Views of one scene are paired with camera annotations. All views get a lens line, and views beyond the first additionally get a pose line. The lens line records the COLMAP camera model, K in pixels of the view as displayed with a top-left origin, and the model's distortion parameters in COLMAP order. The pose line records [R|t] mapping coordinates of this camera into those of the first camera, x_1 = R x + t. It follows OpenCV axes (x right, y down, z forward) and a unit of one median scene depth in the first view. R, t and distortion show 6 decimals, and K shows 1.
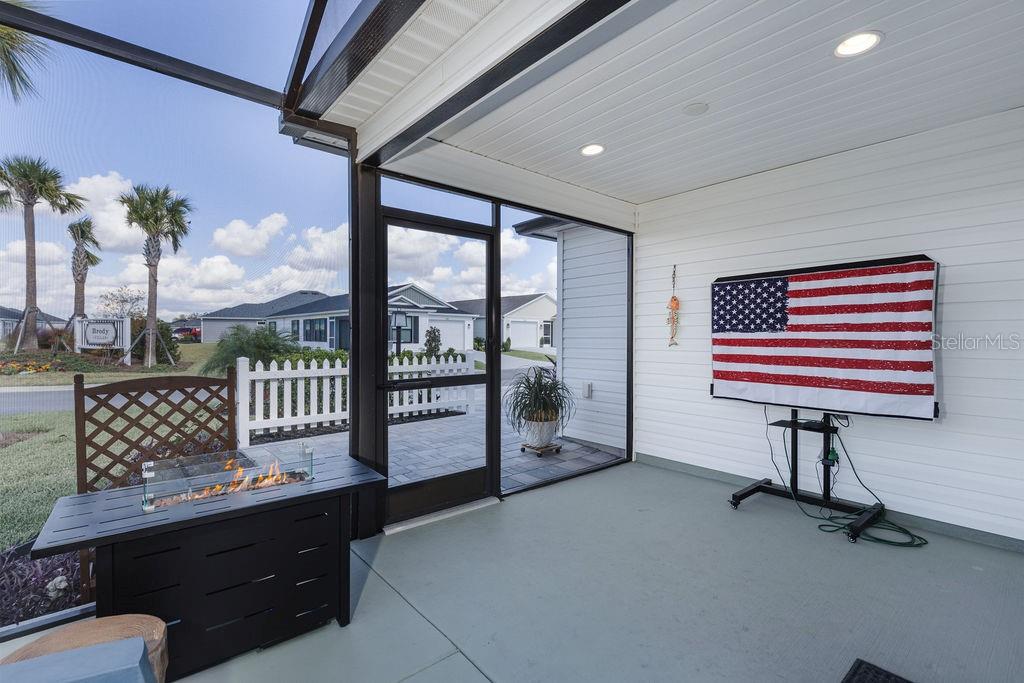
lens RADIAL K [[458.8, 0, 510.4], [0, 458.8, 338.1], [0, 0, 1]] dist [0.005854, -0.000412]
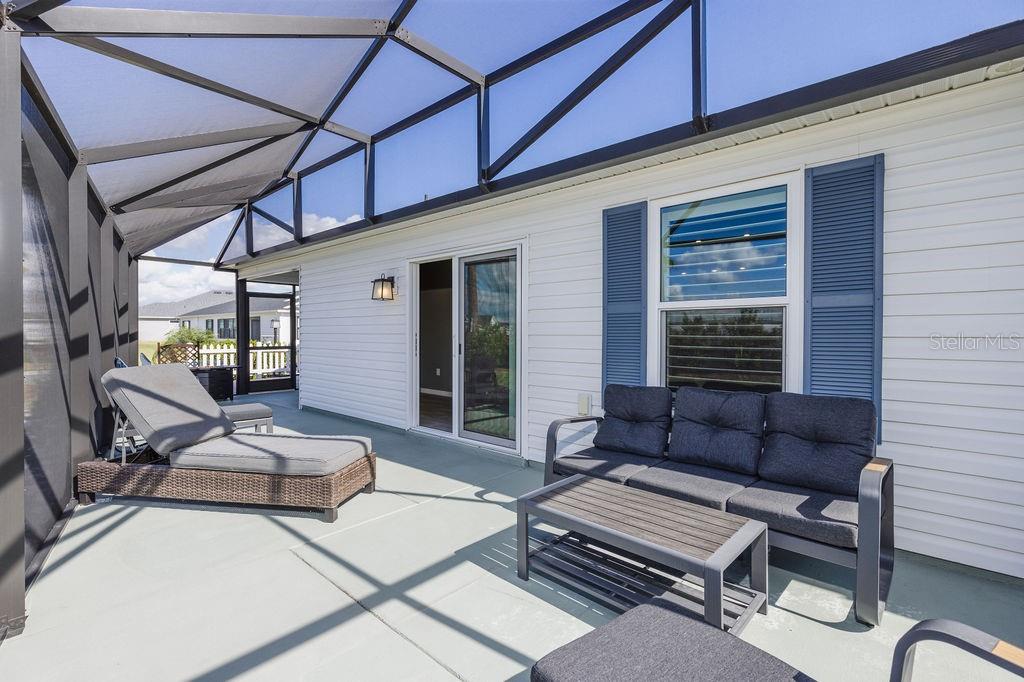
lens RADIAL K [[458.8, 0, 510.4], [0, 458.8, 337.6], [0, 0, 1]] dist [0.005854, -0.000412]
pose [[0.989981, -0.007397, 0.141004, 0.155948], [0.006253, 0.999944, 0.008553, 0.000128], [-0.141060, -0.007586, 0.989972, -0.334803]]
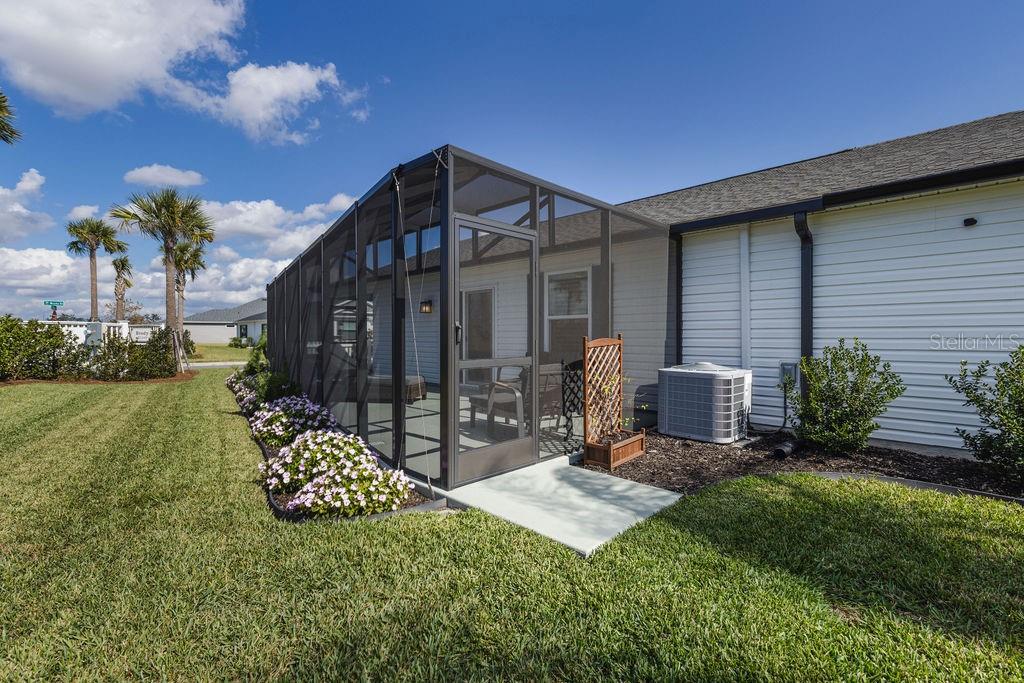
lens RADIAL K [[458.8, 0, 510.4], [0, 458.8, 338.1], [0, 0, 1]] dist [0.005854, -0.000412]
pose [[0.995705, -0.005023, 0.092450, 0.165937], [0.005128, 0.999986, -0.000893, 0.008562], [-0.092444, 0.001363, 0.995717, -0.576798]]
